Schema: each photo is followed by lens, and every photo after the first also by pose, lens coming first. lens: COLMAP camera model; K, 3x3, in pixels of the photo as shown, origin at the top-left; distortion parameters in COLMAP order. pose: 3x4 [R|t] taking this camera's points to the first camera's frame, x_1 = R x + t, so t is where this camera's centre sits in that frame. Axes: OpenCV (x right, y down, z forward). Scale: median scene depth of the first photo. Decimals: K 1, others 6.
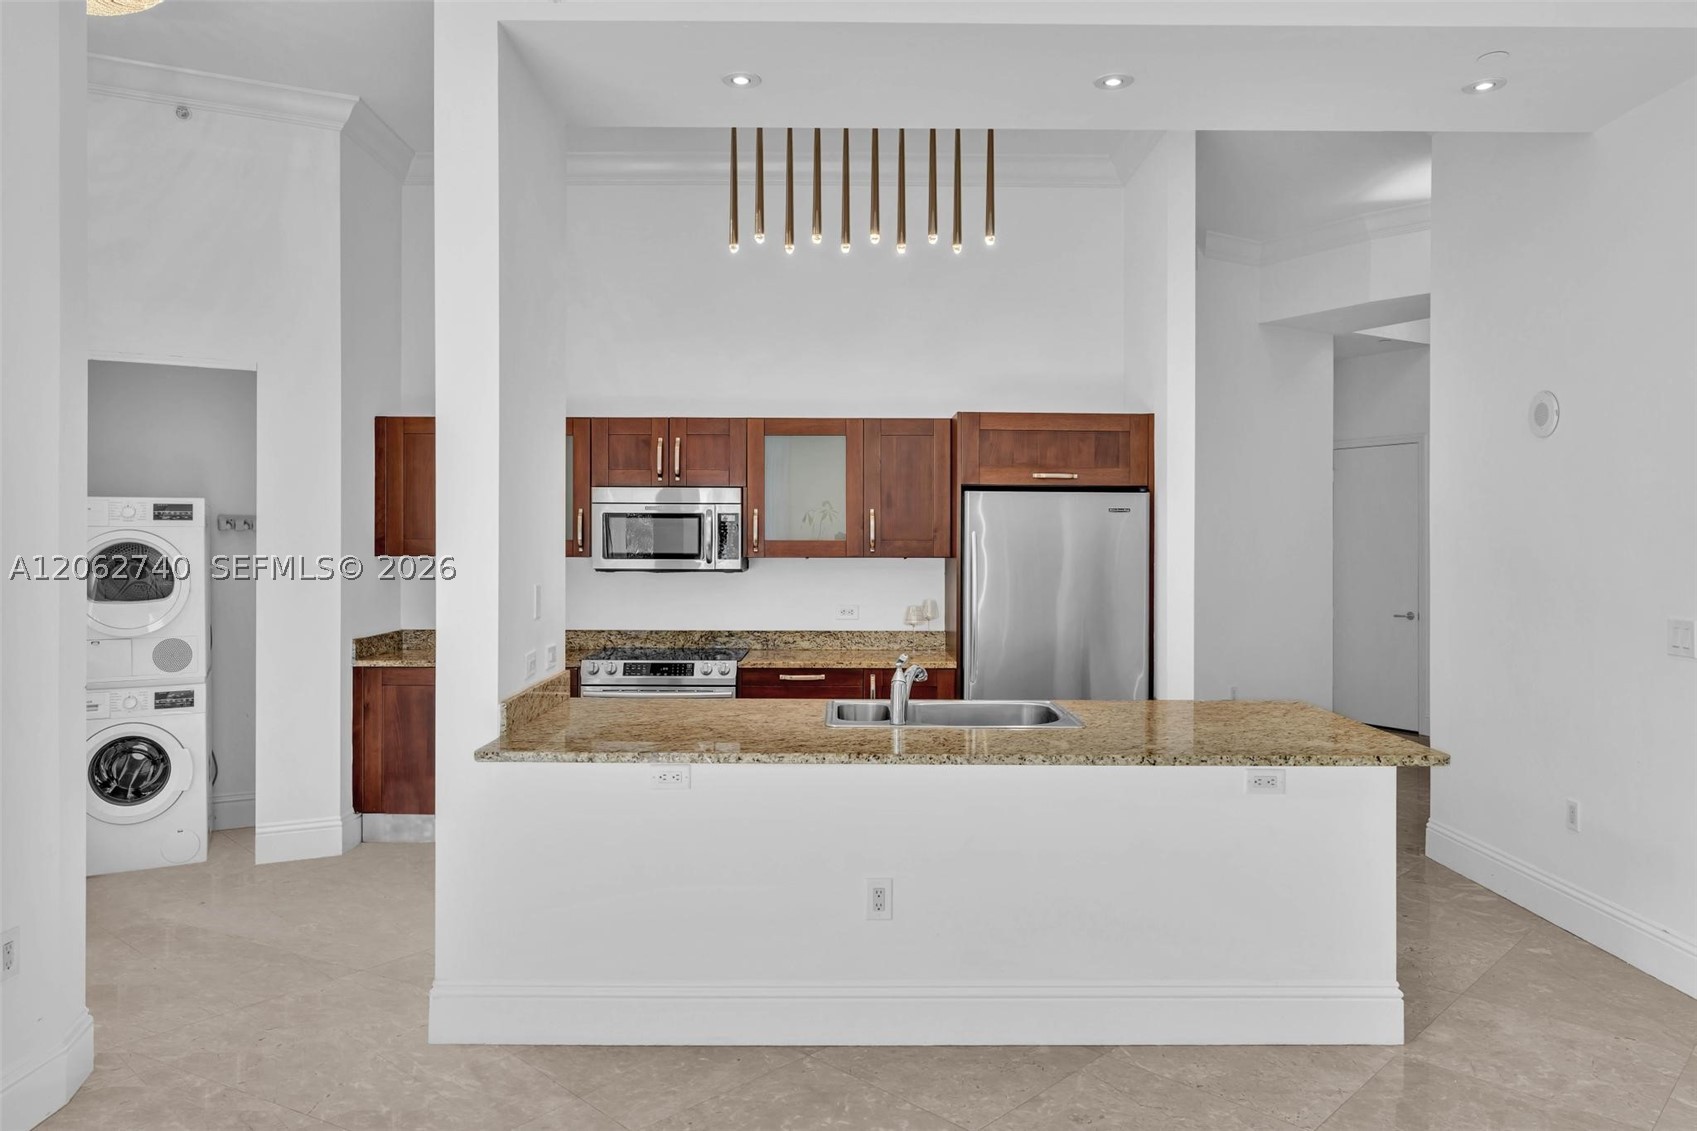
lens RADIAL K [[1112.6, 0, 847.6], [0, 1112.6, 547.4], [0, 0, 1]] dist [-0.004717, 0.000825]
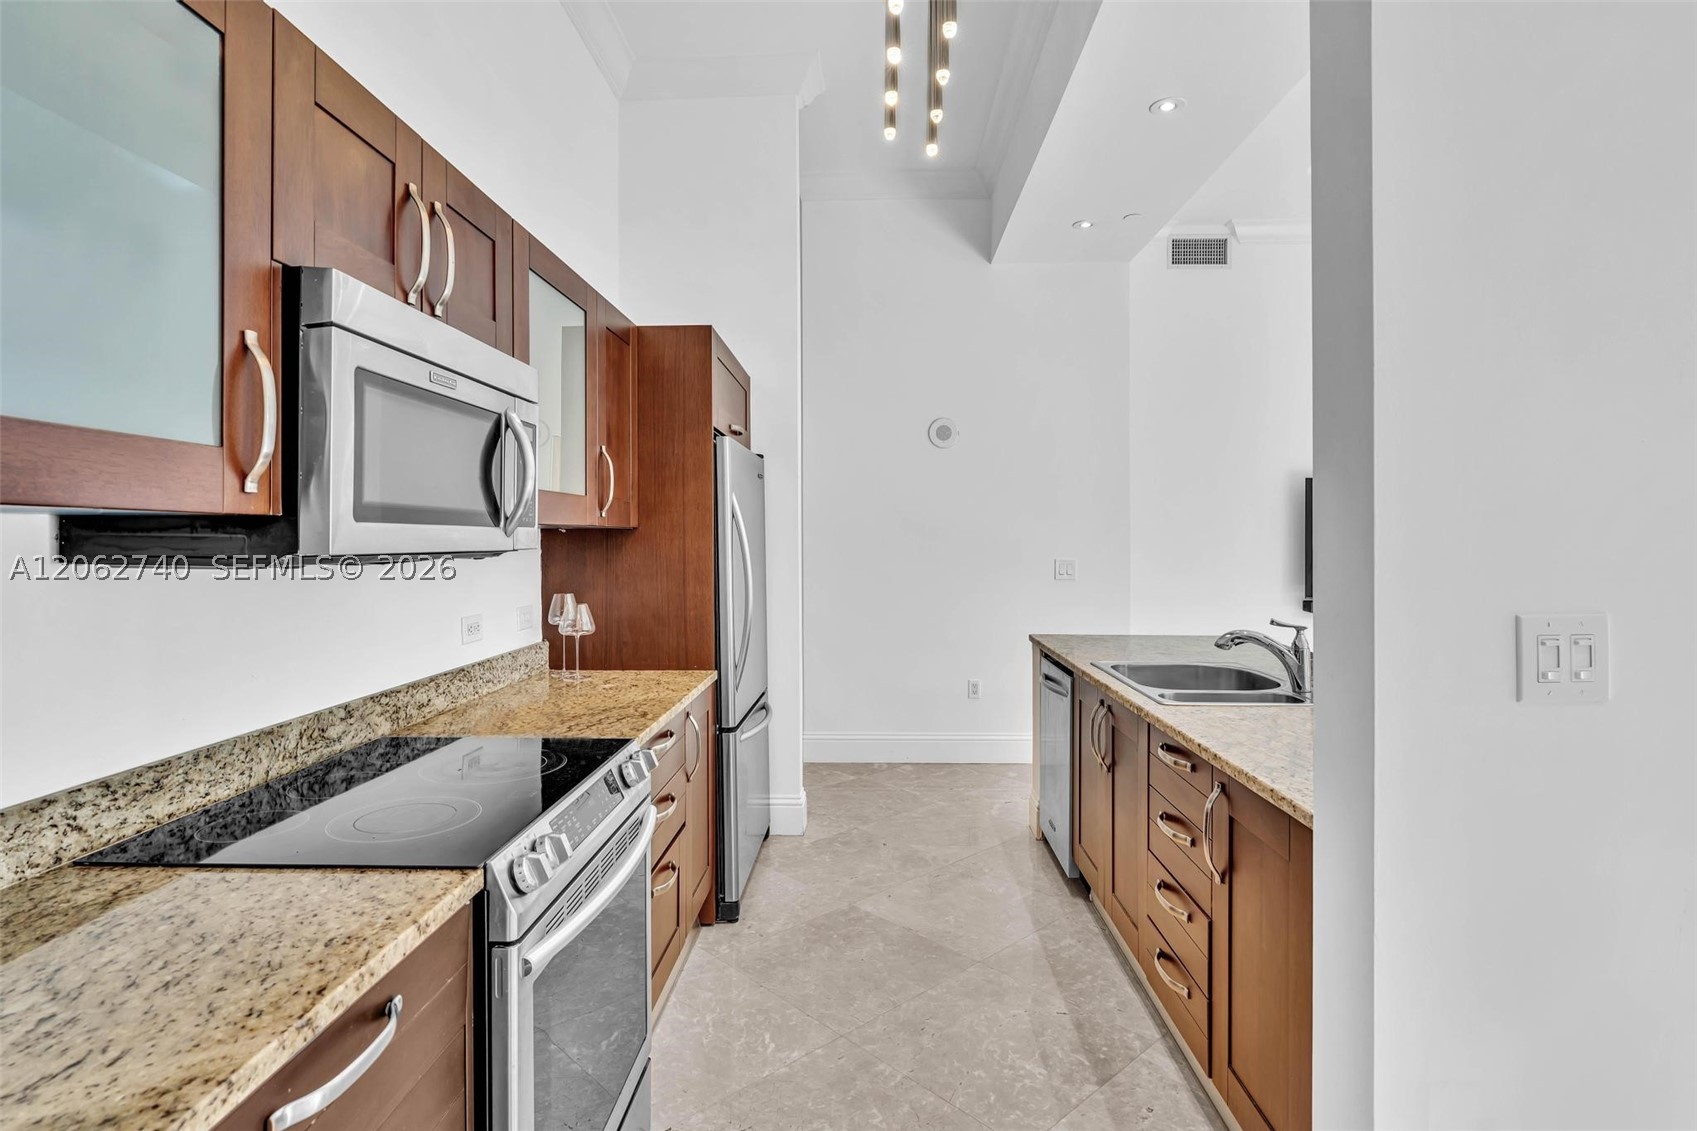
lens RADIAL K [[861.0, 0, 847.1], [0, 861.0, 542.4], [0, 0, 1]] dist [-0.001403, 0.000070]
pose [[0.039819, -0.006767, 0.999184, -0.460013], [0.009638, 0.999933, 0.006388, 0.016689], [-0.999160, 0.009376, 0.039882, 0.891041]]
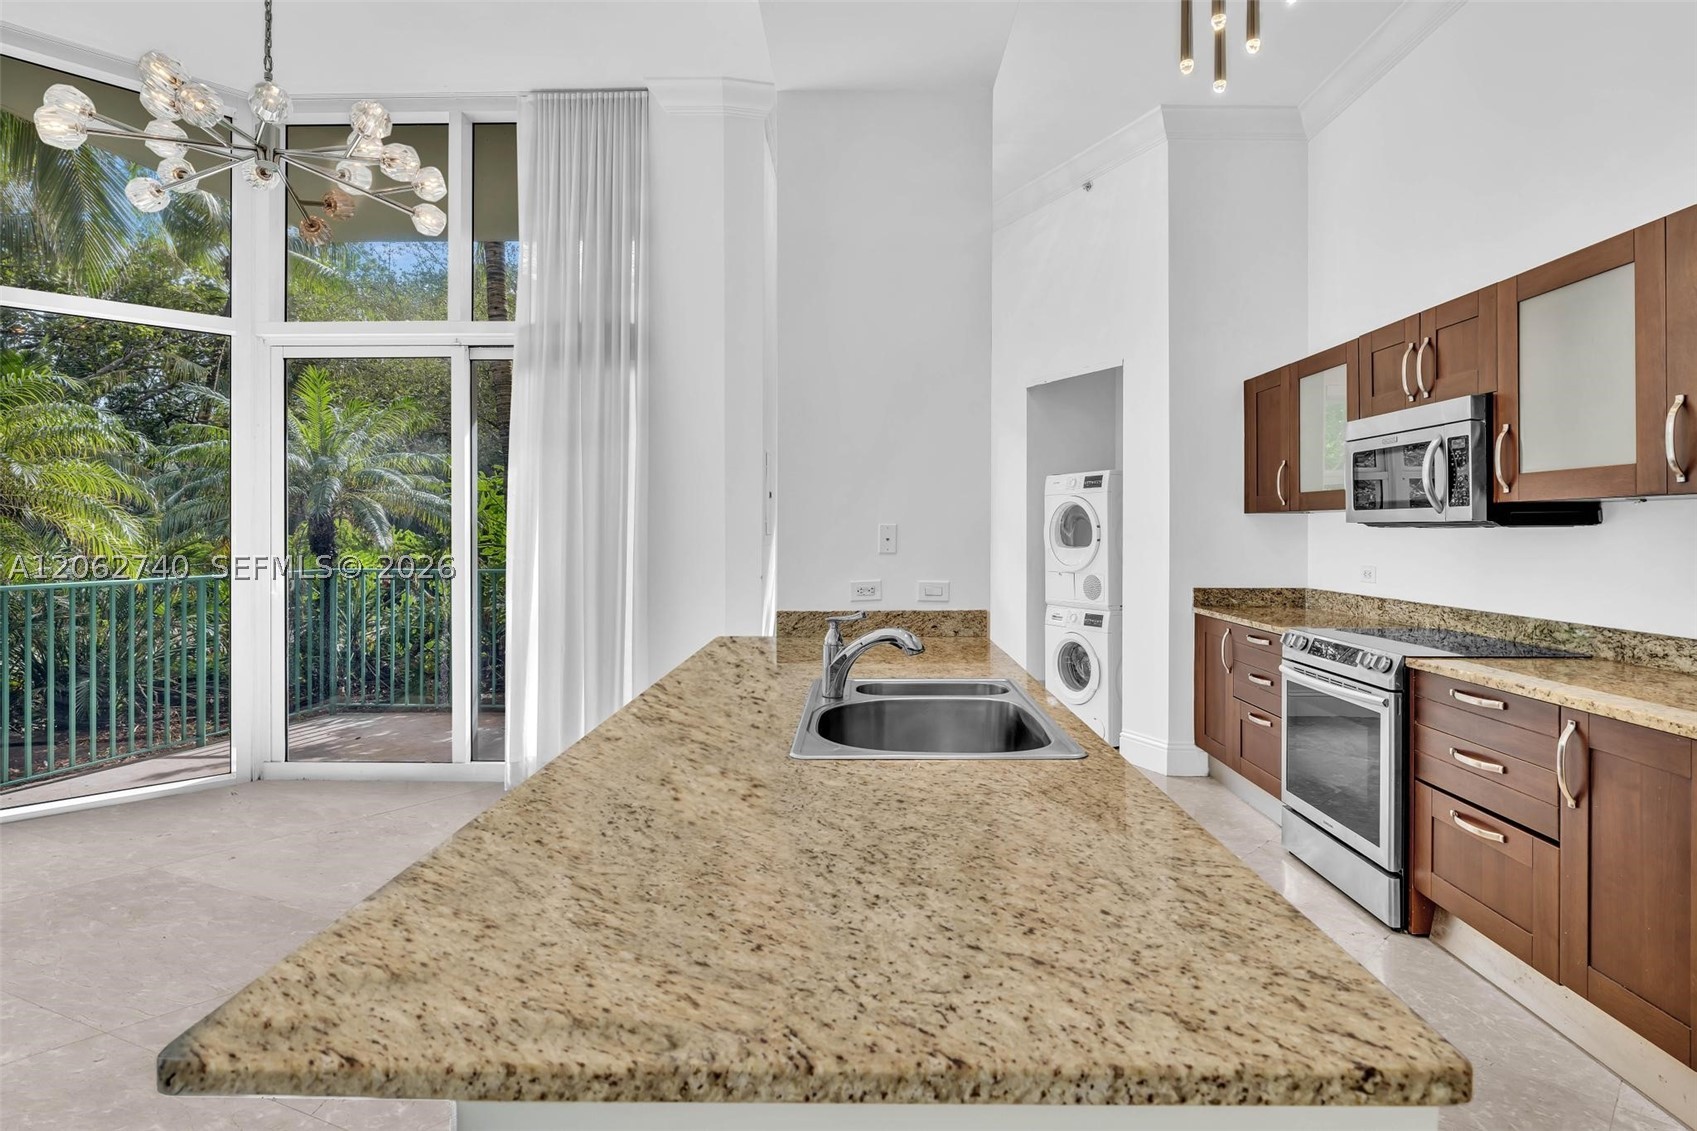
lens RADIAL K [[875.6, 0, 850.6], [0, 875.6, 527.8], [0, 0, 1]] dist [-0.001305, 0.000930]
pose [[-0.023087, -0.004987, -0.999721, 0.435357], [-0.004103, 0.999980, -0.004894, 0.028597], [0.999725, 0.003988, -0.023107, 0.676071]]
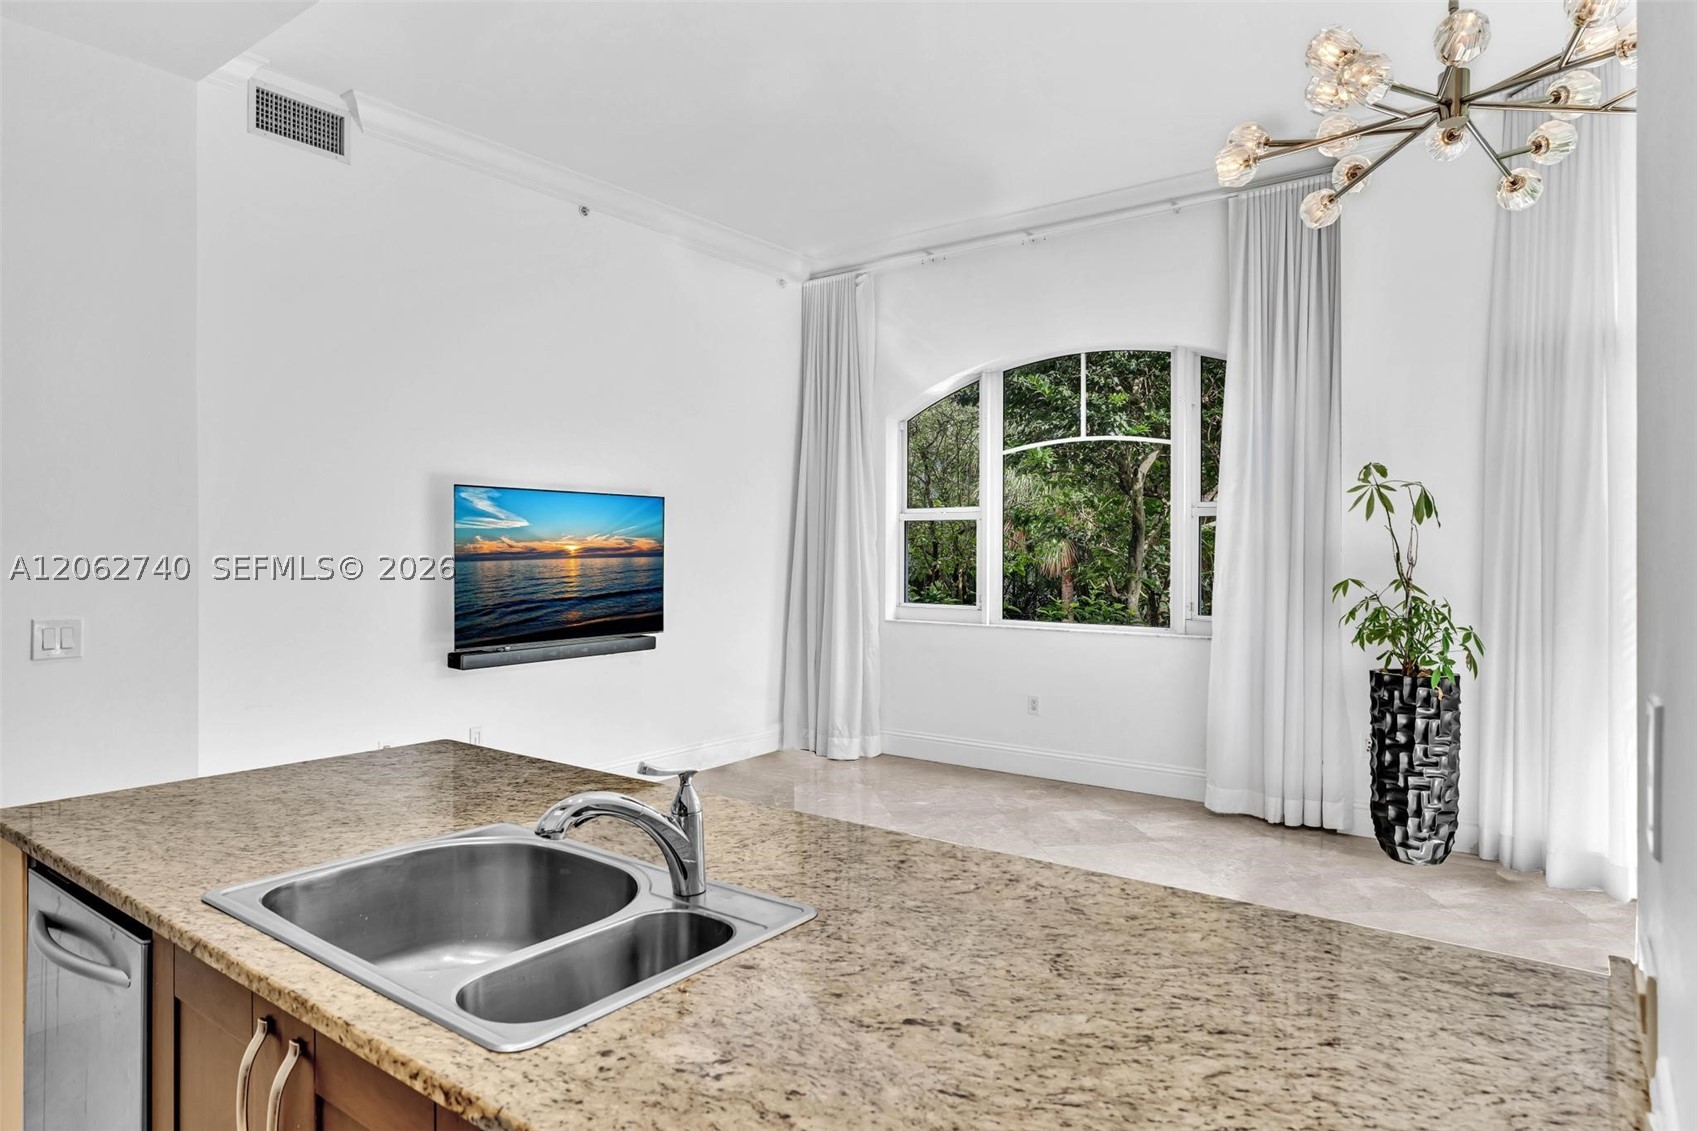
lens RADIAL K [[1012.1, 0, 854.0], [0, 1012.1, 555.1], [0, 0, 1]] dist [-0.016268, 0.000063]
pose [[-0.795507, -0.005843, 0.605916, -0.190120], [-0.000691, 0.999962, 0.008735, 0.004174], [-0.605944, 0.006530, -0.795480, 0.862976]]
